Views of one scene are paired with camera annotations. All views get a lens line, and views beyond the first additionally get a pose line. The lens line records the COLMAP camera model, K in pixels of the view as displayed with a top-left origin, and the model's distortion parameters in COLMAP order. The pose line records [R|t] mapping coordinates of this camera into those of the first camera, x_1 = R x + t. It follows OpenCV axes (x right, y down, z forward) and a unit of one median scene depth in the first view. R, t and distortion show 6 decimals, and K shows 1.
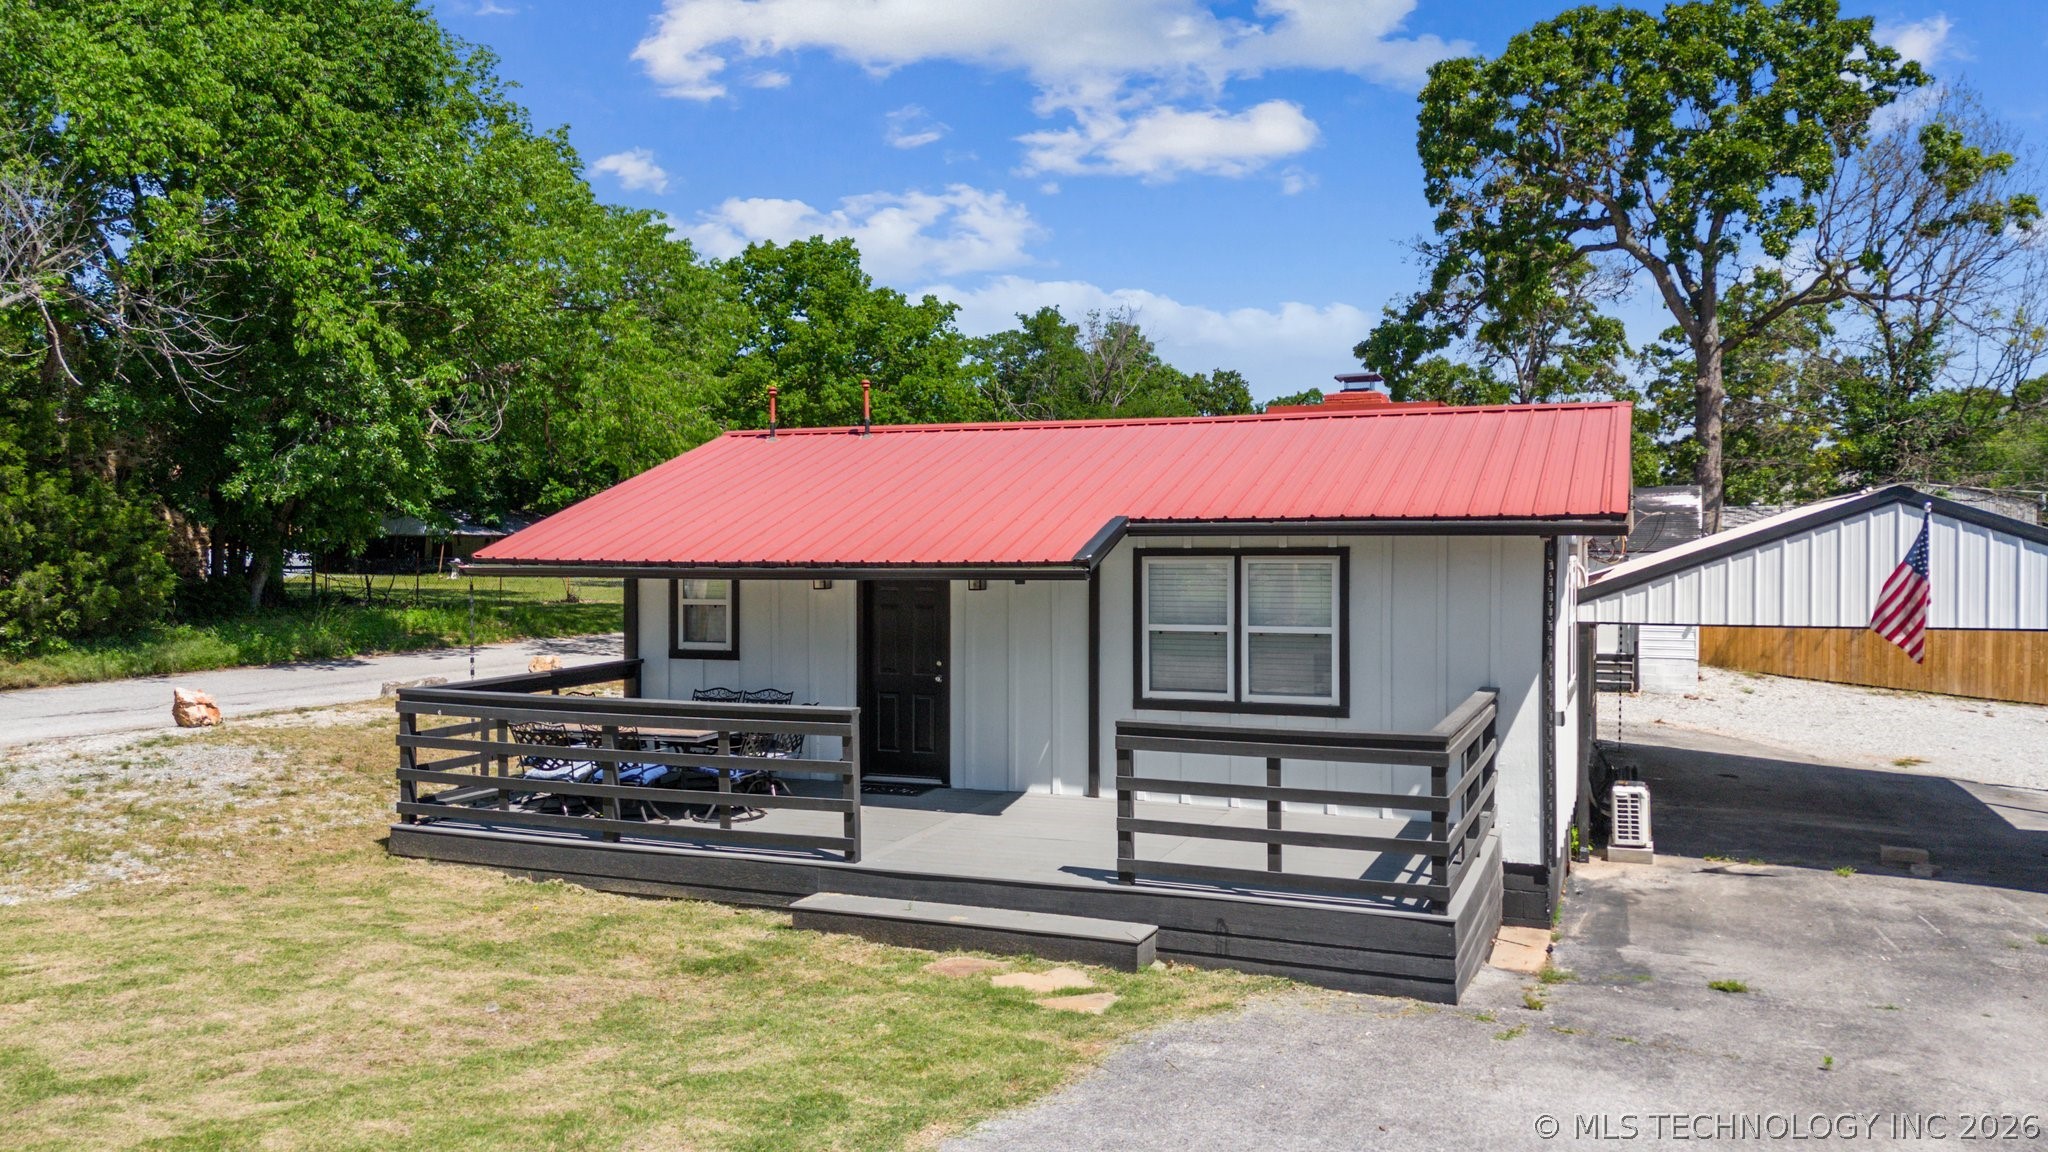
lens RADIAL K [[1504.8, 0, 1024.0], [0, 1504.8, 576.0], [0, 0, 1]] dist [0.127101, -0.176727]
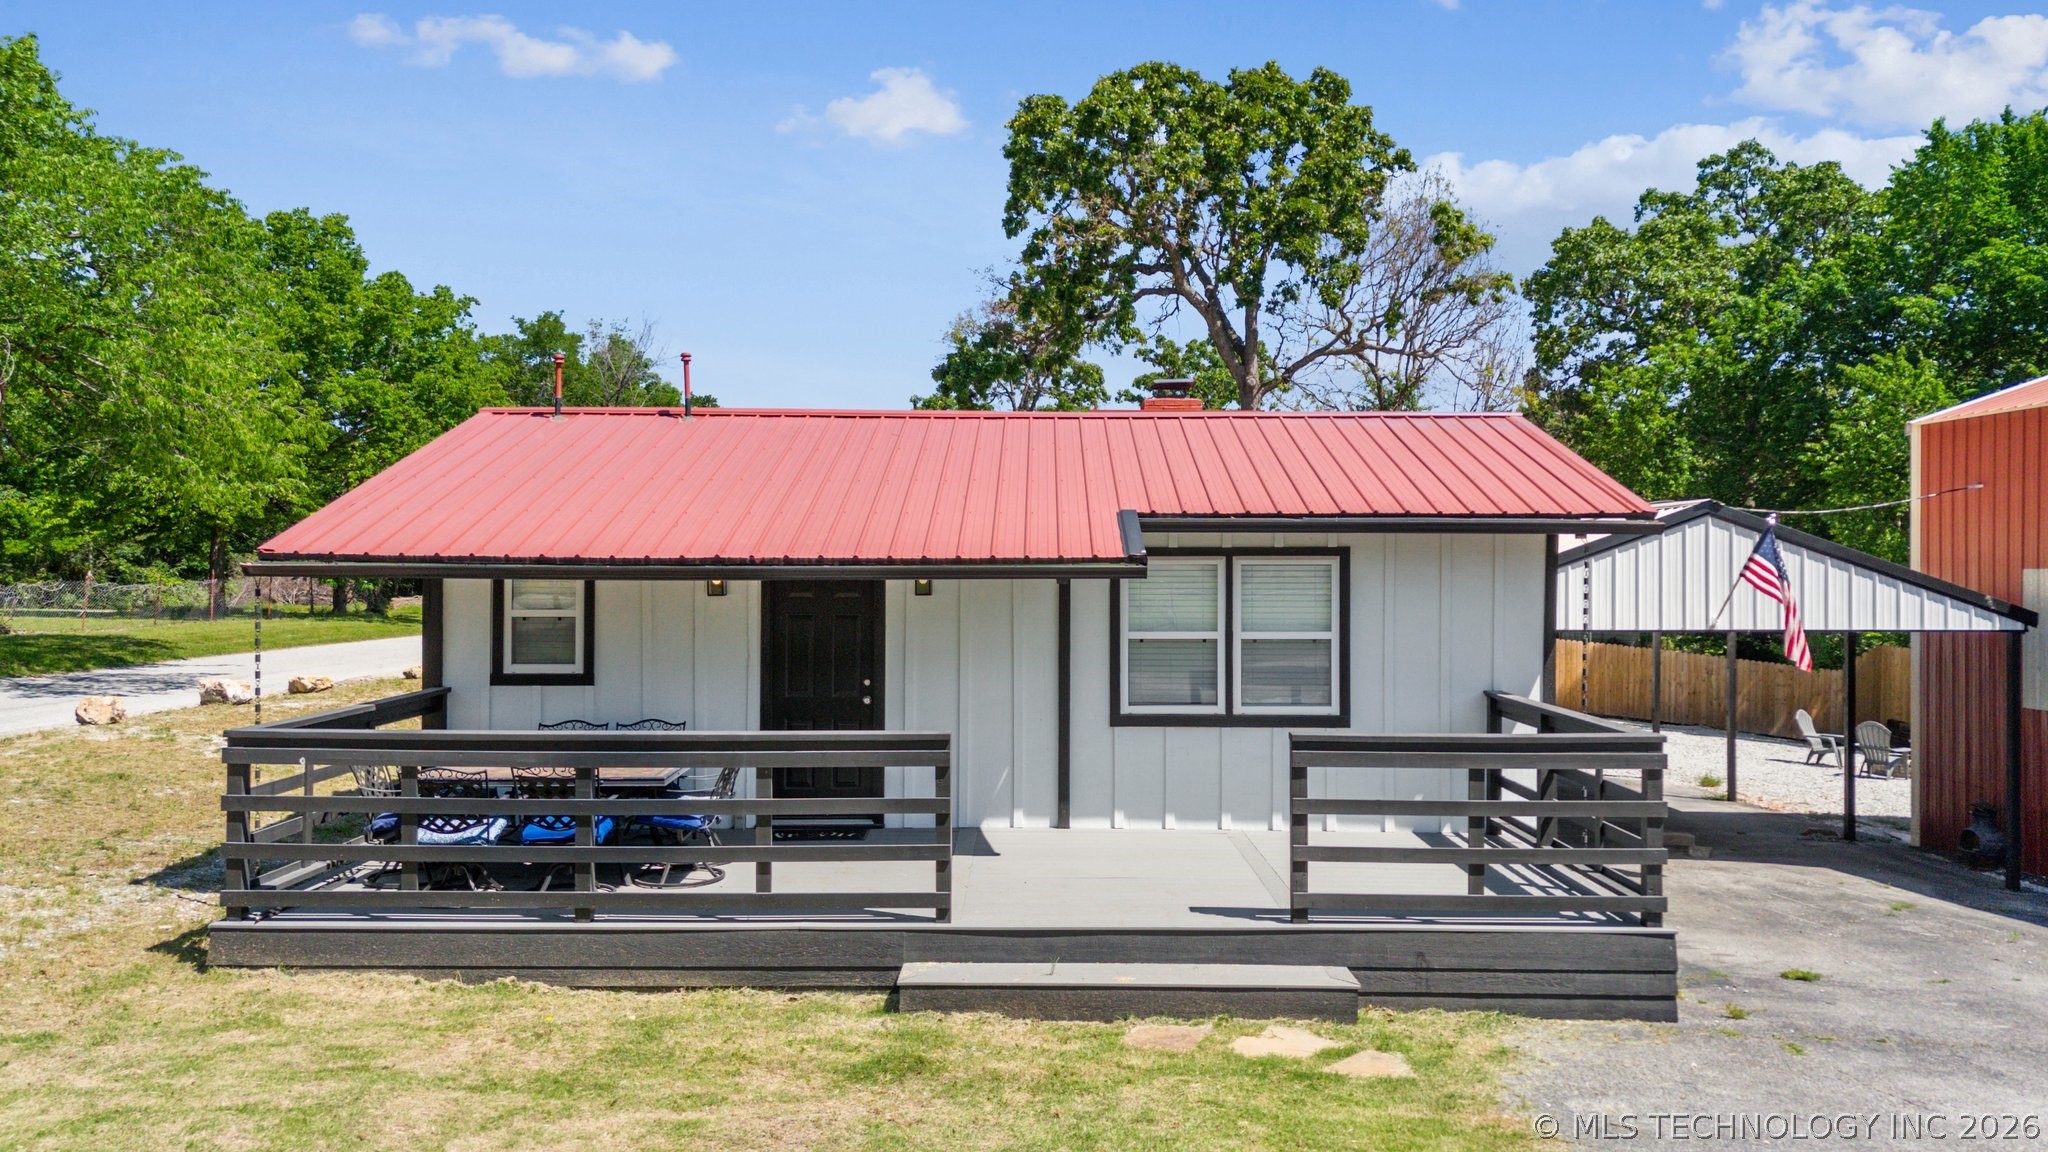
lens RADIAL K [[1512.7, 0, 1085.4], [0, 1512.7, 573.3], [0, 0, 1]] dist [0.077498, -0.059218]
pose [[0.929808, 0.004157, 0.368021, -0.324942], [0.003387, 0.999797, -0.019853, 0.017744], [-0.368029, 0.019706, 0.929605, 0.200921]]
